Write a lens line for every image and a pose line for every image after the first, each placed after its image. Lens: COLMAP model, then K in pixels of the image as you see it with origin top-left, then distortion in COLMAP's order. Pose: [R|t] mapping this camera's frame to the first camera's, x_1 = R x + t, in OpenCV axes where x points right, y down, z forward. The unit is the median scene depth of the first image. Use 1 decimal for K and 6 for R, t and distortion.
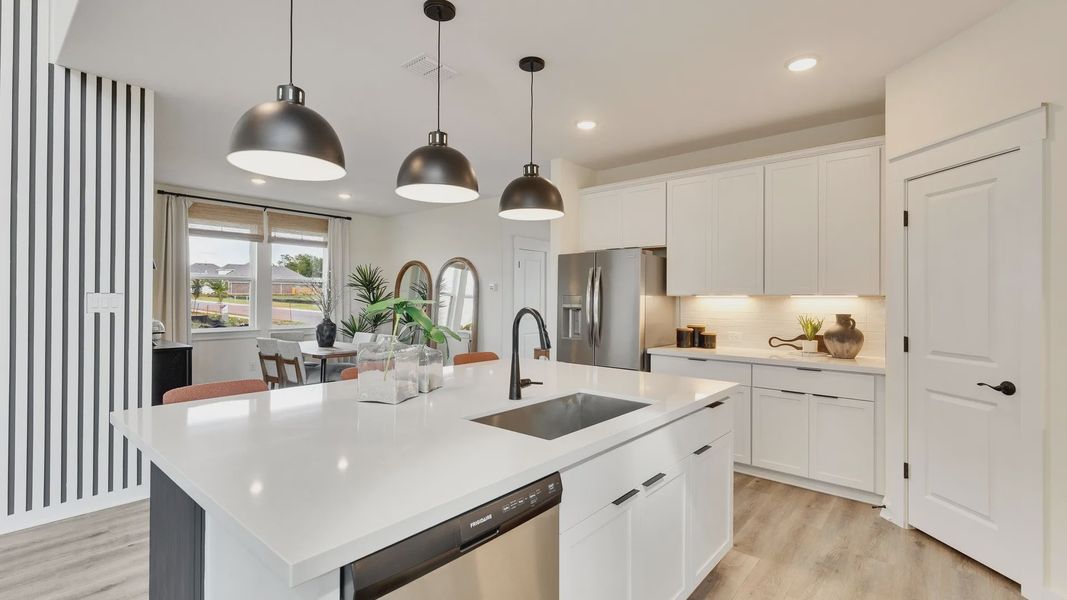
lens RADIAL K [[491.1, 0, 529.4], [0, 491.1, 296.8], [0, 0, 1]] dist [-0.000226, -0.000602]
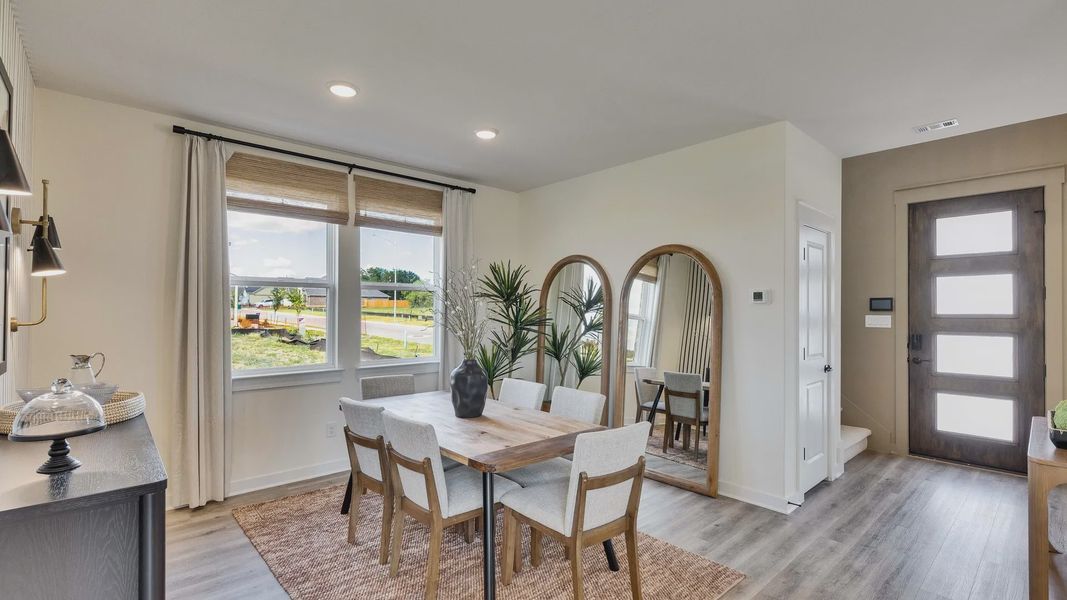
lens RADIAL K [[478.5, 0, 518.8], [0, 478.5, 309.2], [0, 0, 1]] dist [-0.001908, -0.000674]
pose [[0.991044, -0.001221, -0.133531, -0.283303], [0.001538, 0.999996, 0.002272, -0.008757], [0.133528, -0.002457, 0.991042, 0.493930]]
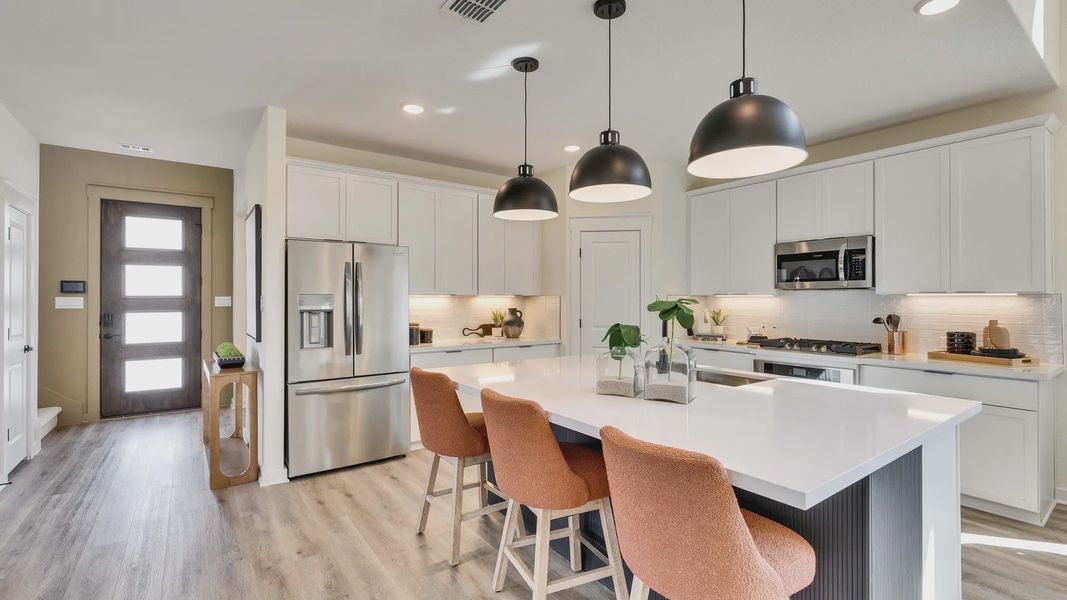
lens RADIAL K [[467.9, 0, 548.8], [0, 467.9, 294.7], [0, 0, 1]] dist [-0.001356, -0.000237]
pose [[0.201774, 0.003226, 0.979427, -0.435585], [-0.004467, 0.999987, -0.002374, -0.001868], [-0.979422, -0.003896, 0.201786, 0.365005]]
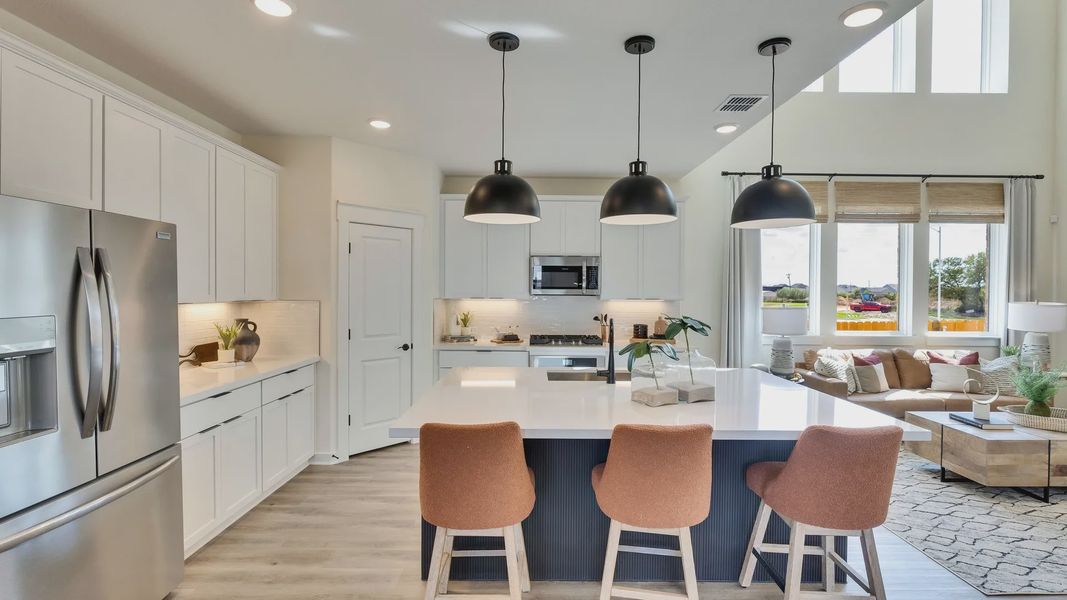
lens RADIAL K [[480.2, 0, 533.5], [0, 480.2, 300.0], [0, 0, 1]] dist [0.016300, 0.000006]
pose [[-0.672254, -0.027110, 0.739824, -0.312535], [-0.016063, 0.999628, 0.022035, -0.021956], [-0.740147, 0.002930, -0.672439, 0.736036]]
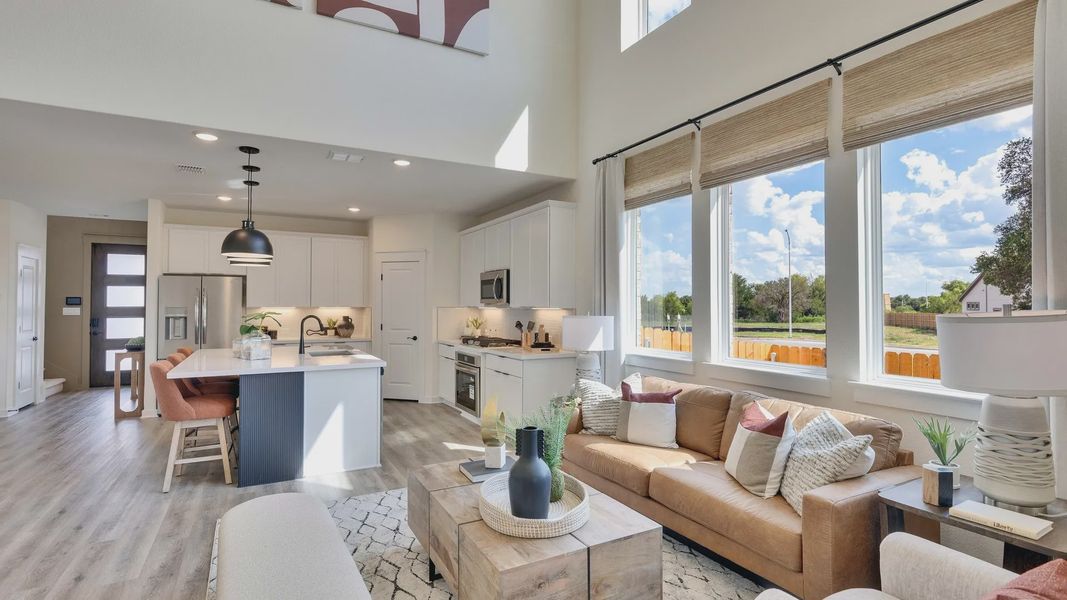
lens RADIAL K [[491.1, 0, 529.4], [0, 491.1, 296.8], [0, 0, 1]] dist [-0.000226, -0.000602]
pose [[0.329018, 0.013498, 0.944227, -0.650905], [-0.005204, 0.999909, -0.012480, -0.015167], [-0.944309, -0.000808, 0.329058, -0.259473]]
